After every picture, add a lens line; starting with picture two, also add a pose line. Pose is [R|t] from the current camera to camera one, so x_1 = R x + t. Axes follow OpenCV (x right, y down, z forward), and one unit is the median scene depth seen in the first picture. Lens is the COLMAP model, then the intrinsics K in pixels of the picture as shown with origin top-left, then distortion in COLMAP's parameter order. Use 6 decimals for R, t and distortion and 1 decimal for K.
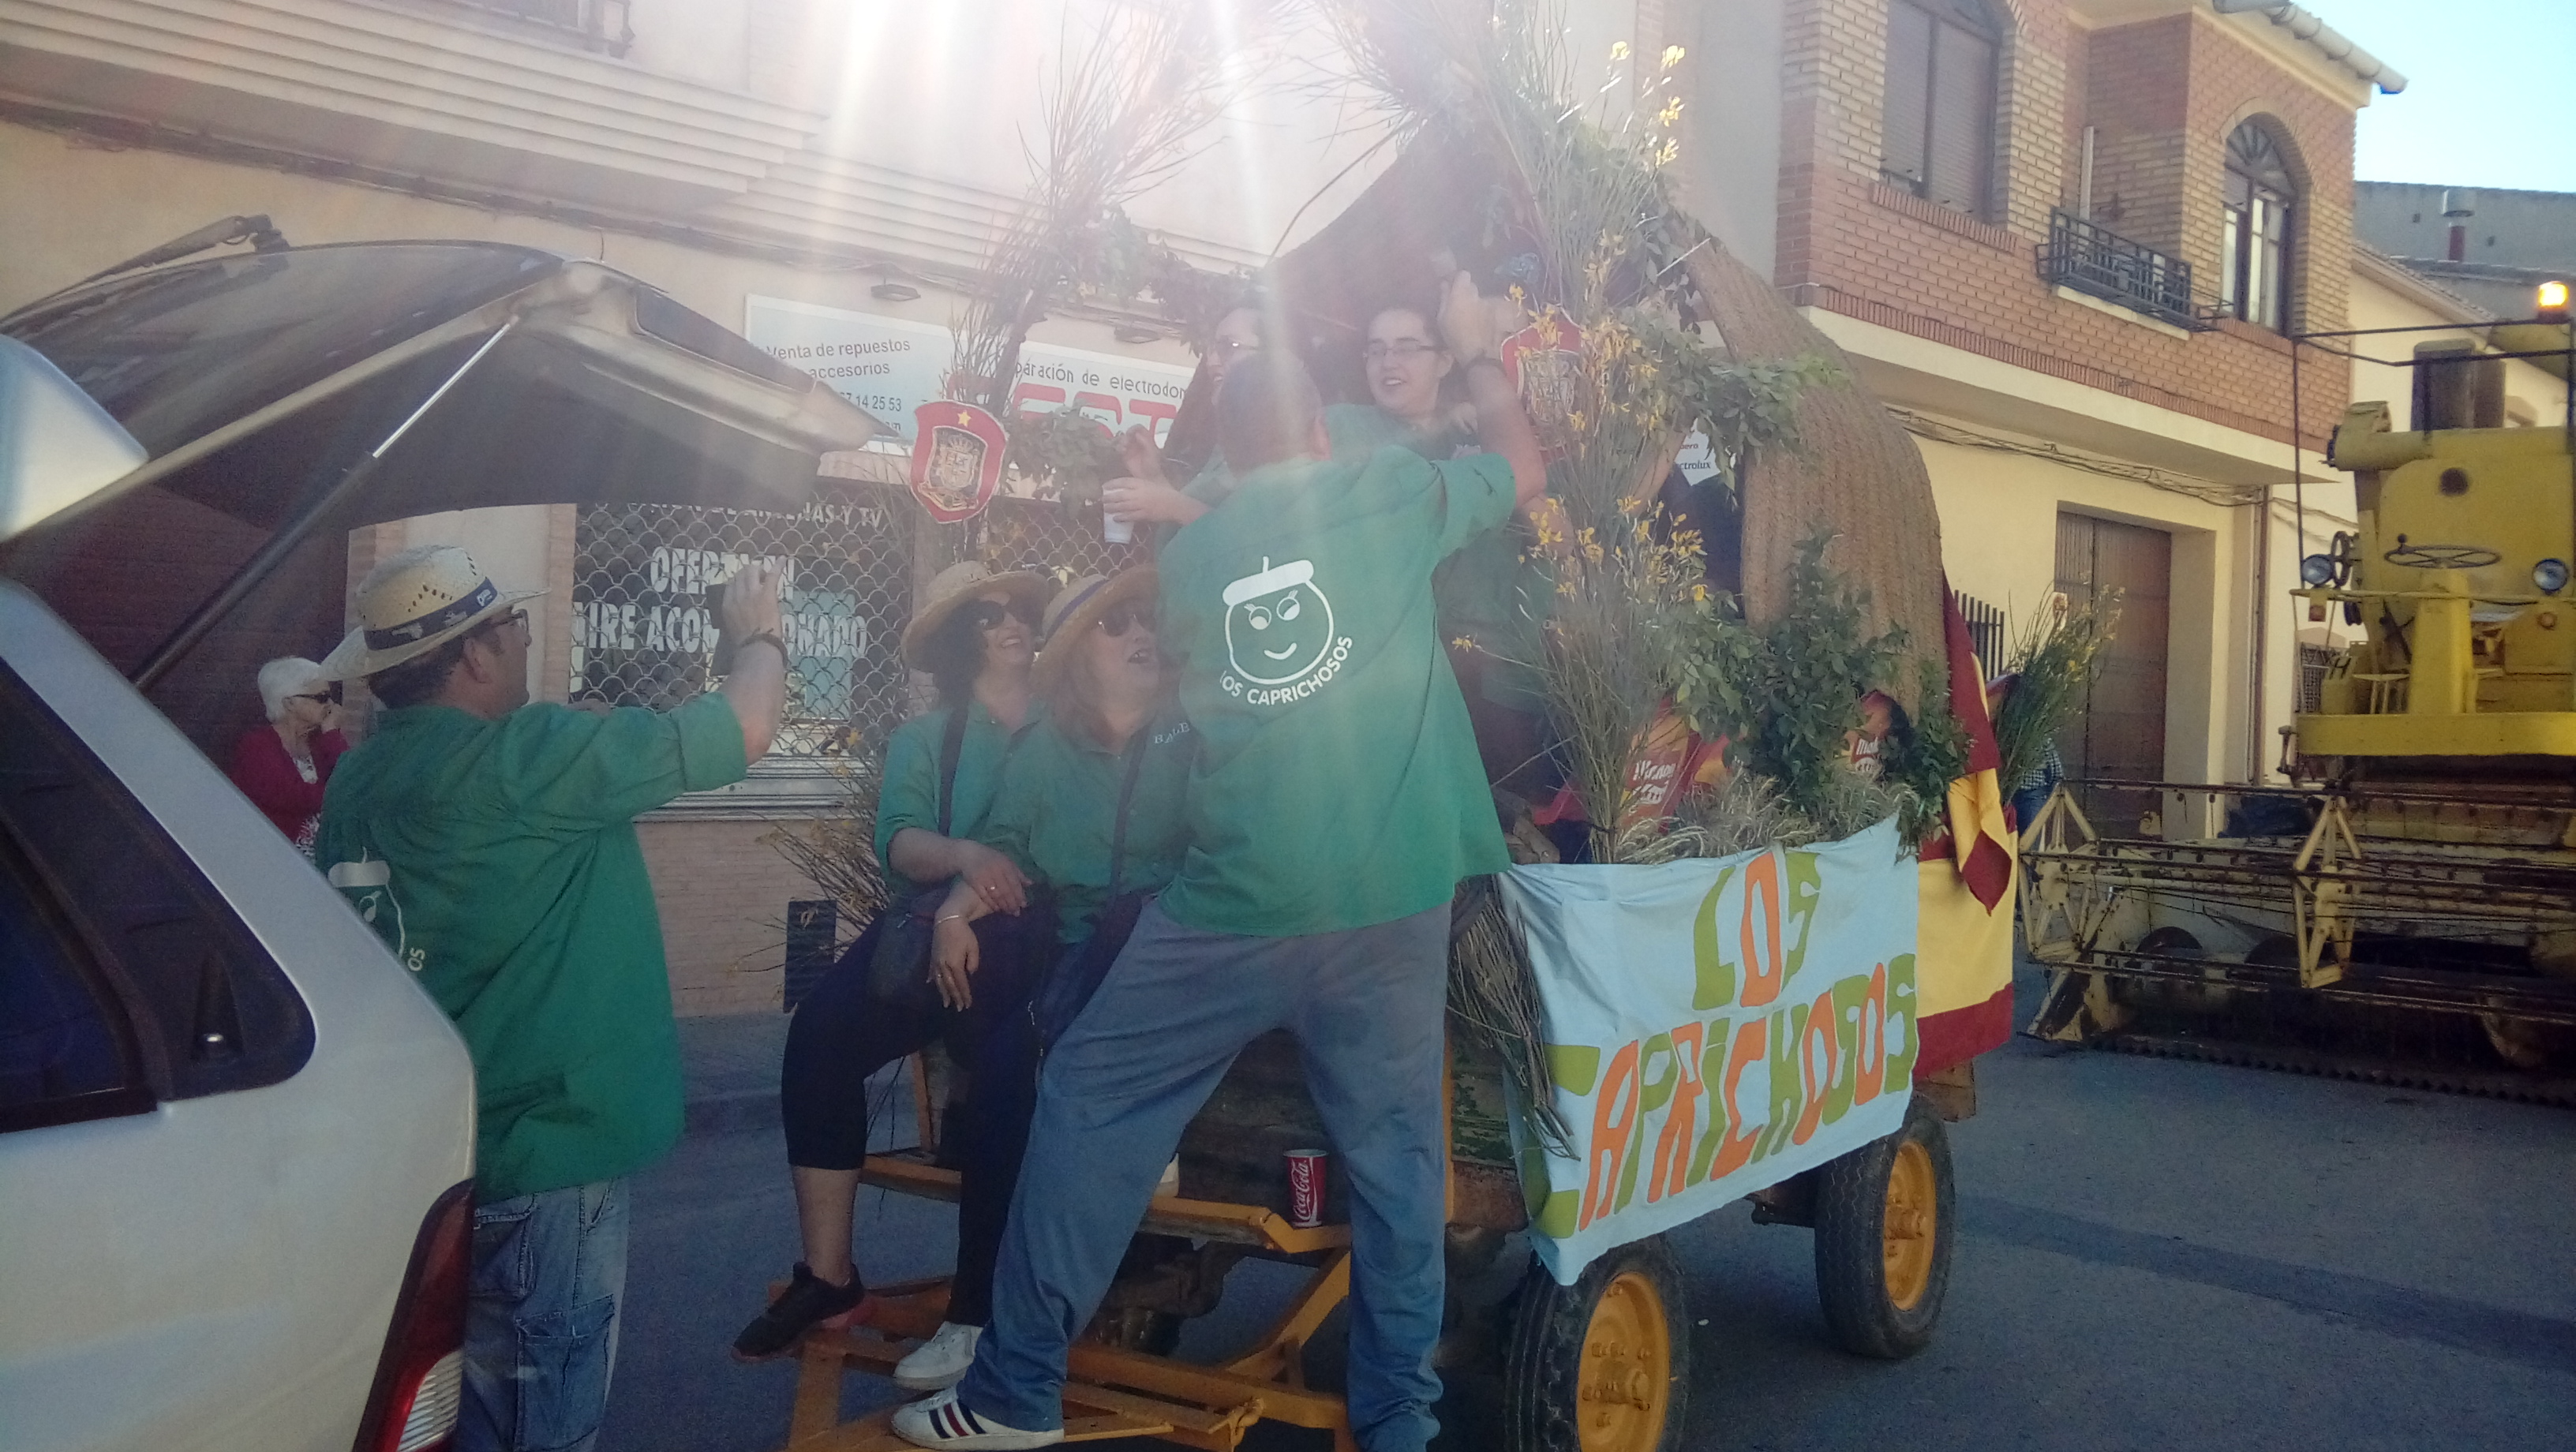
lens RADIAL K [[2280.3, 0, 1286.8], [0, 2280.3, 730.8], [0, 0, 1]] dist [0.089827, -0.150928]
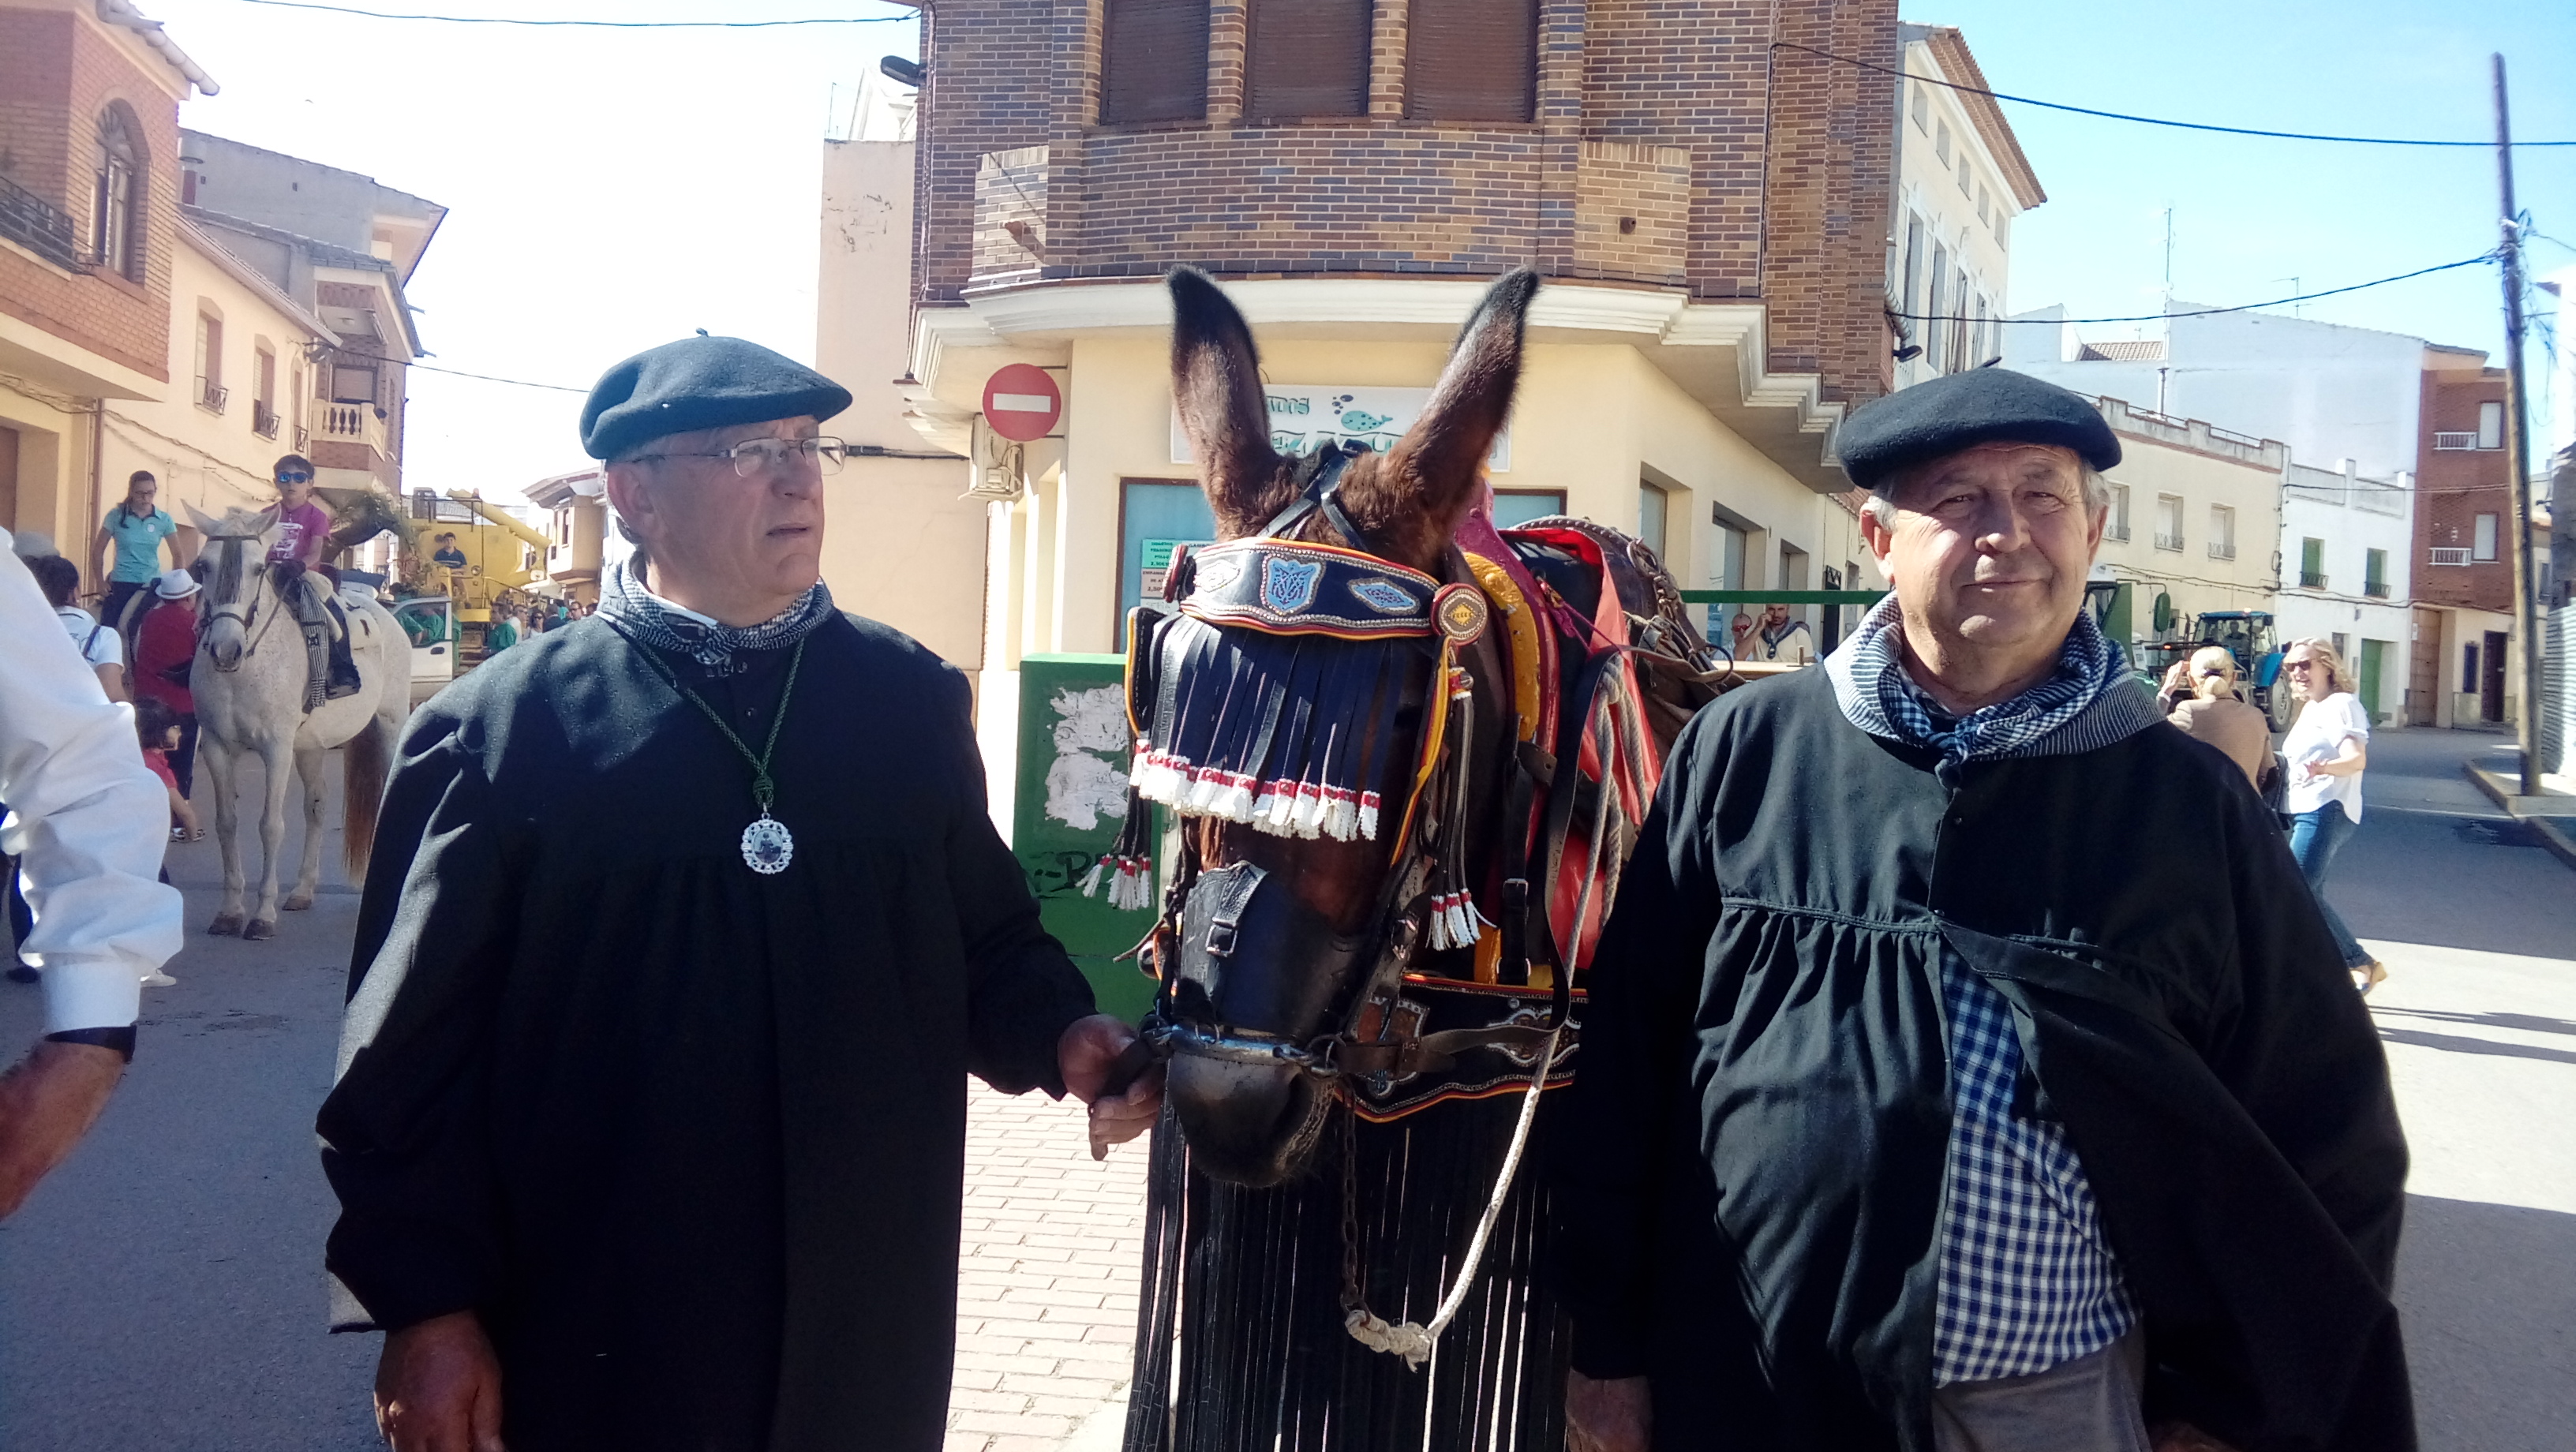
lens RADIAL K [[2280.3, 0, 1284.6], [0, 2280.3, 730.6], [0, 0, 1]] dist [0.089827, -0.150928]
pose [[0.582941, -0.023179, 0.812183, -0.214767], [-0.016479, 0.999050, 0.040340, 0.007698], [-0.812347, -0.036900, 0.582006, -0.221460]]
